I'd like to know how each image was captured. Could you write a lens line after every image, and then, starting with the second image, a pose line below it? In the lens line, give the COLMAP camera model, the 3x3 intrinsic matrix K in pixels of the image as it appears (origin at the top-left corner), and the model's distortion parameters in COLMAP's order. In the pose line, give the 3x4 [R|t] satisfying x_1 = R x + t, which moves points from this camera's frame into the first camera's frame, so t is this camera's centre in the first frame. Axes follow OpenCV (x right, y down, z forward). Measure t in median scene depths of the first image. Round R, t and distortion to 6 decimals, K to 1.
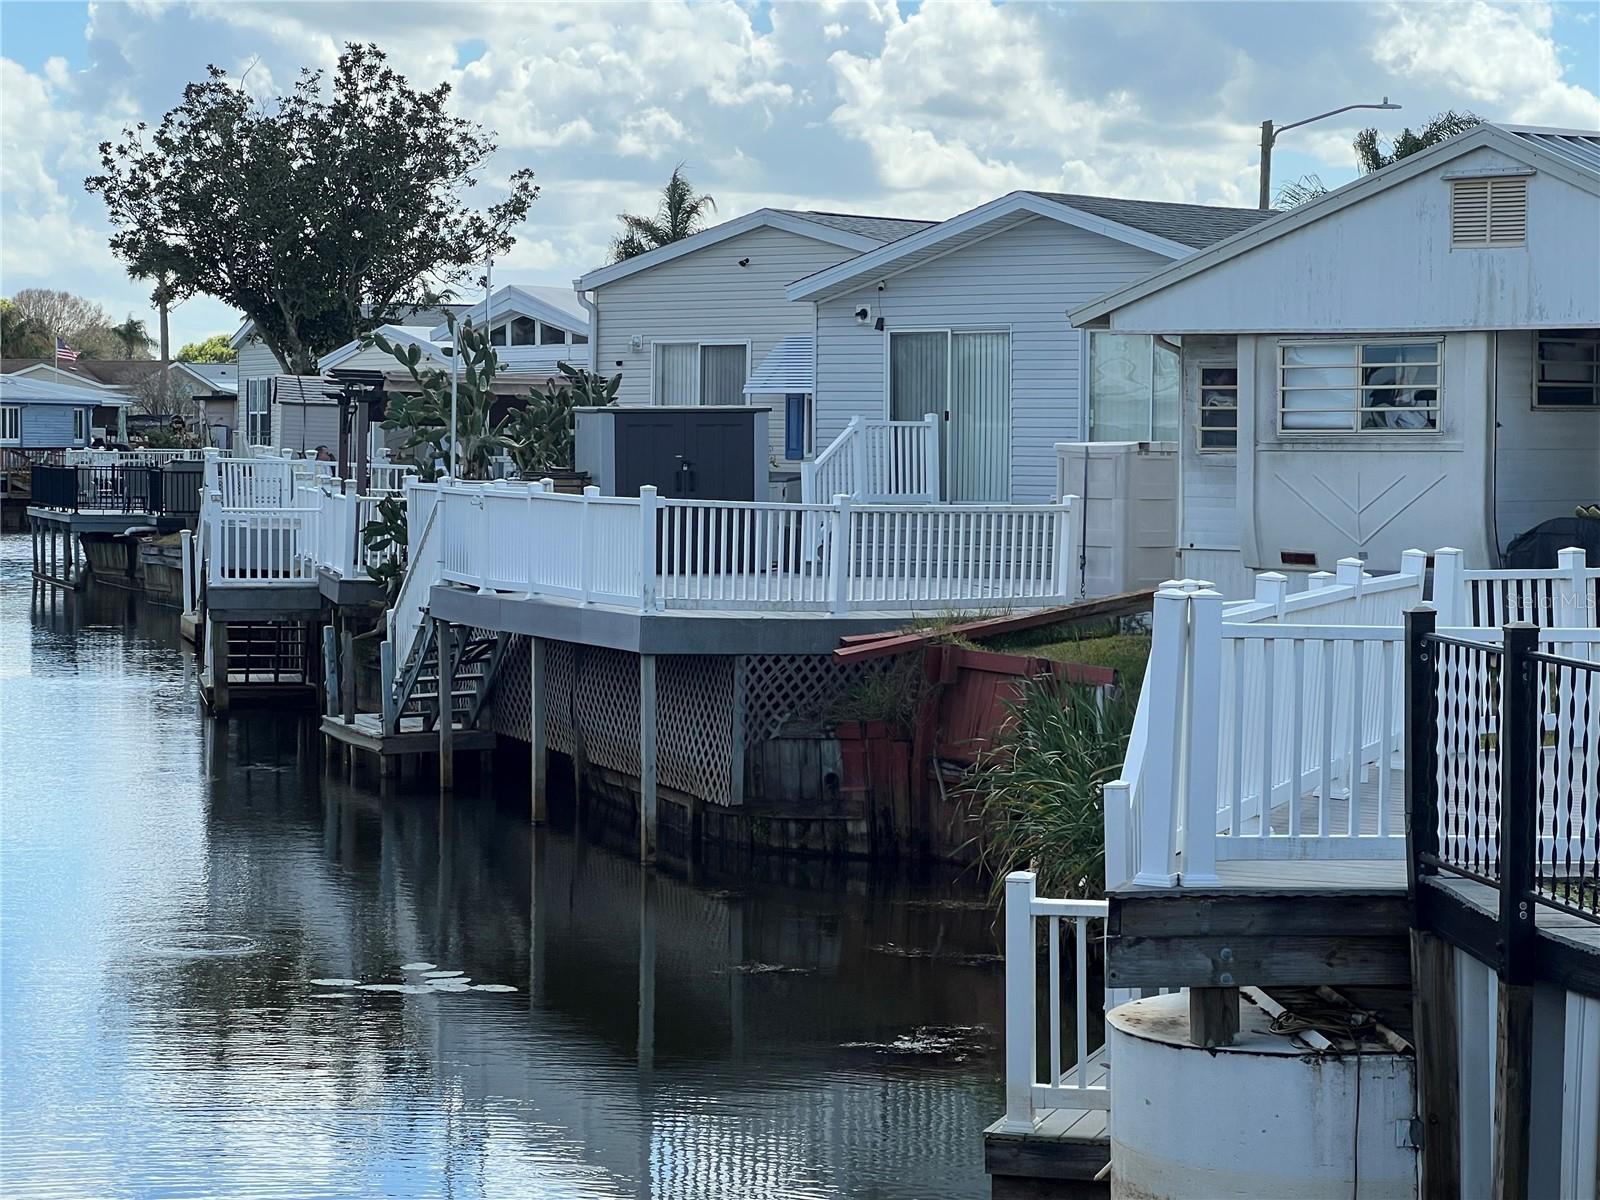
lens RADIAL K [[3815.9, 0, 800.0], [0, 3815.9, 600.0], [0, 0, 1]] dist [0.086116, 0.845885]
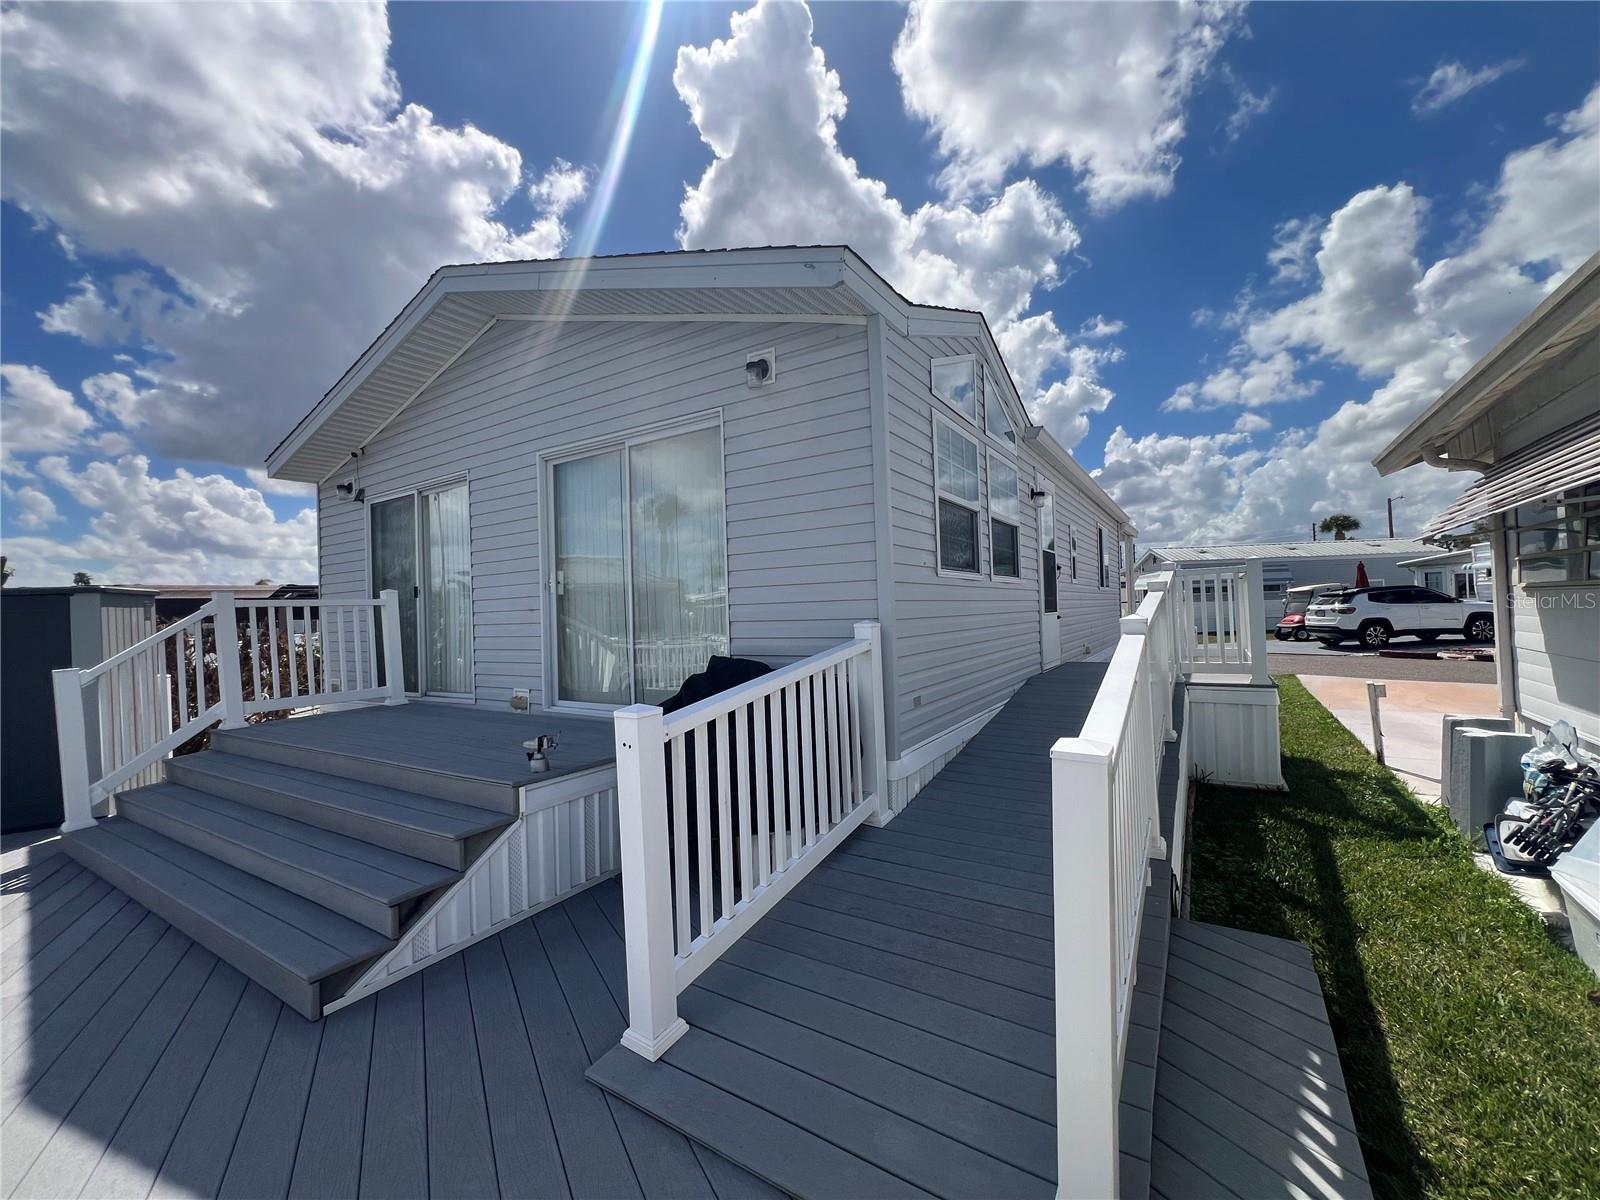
lens RADIAL K [[648.2, 0, 800.0], [0, 648.2, 600.0], [0, 0, 1]] dist [-0.000626, -0.000118]
pose [[0.979663, -0.034769, 0.197614, 0.065683], [0.047055, 0.997218, -0.057819, -0.024020], [-0.195054, 0.065942, 0.978573, 0.592750]]
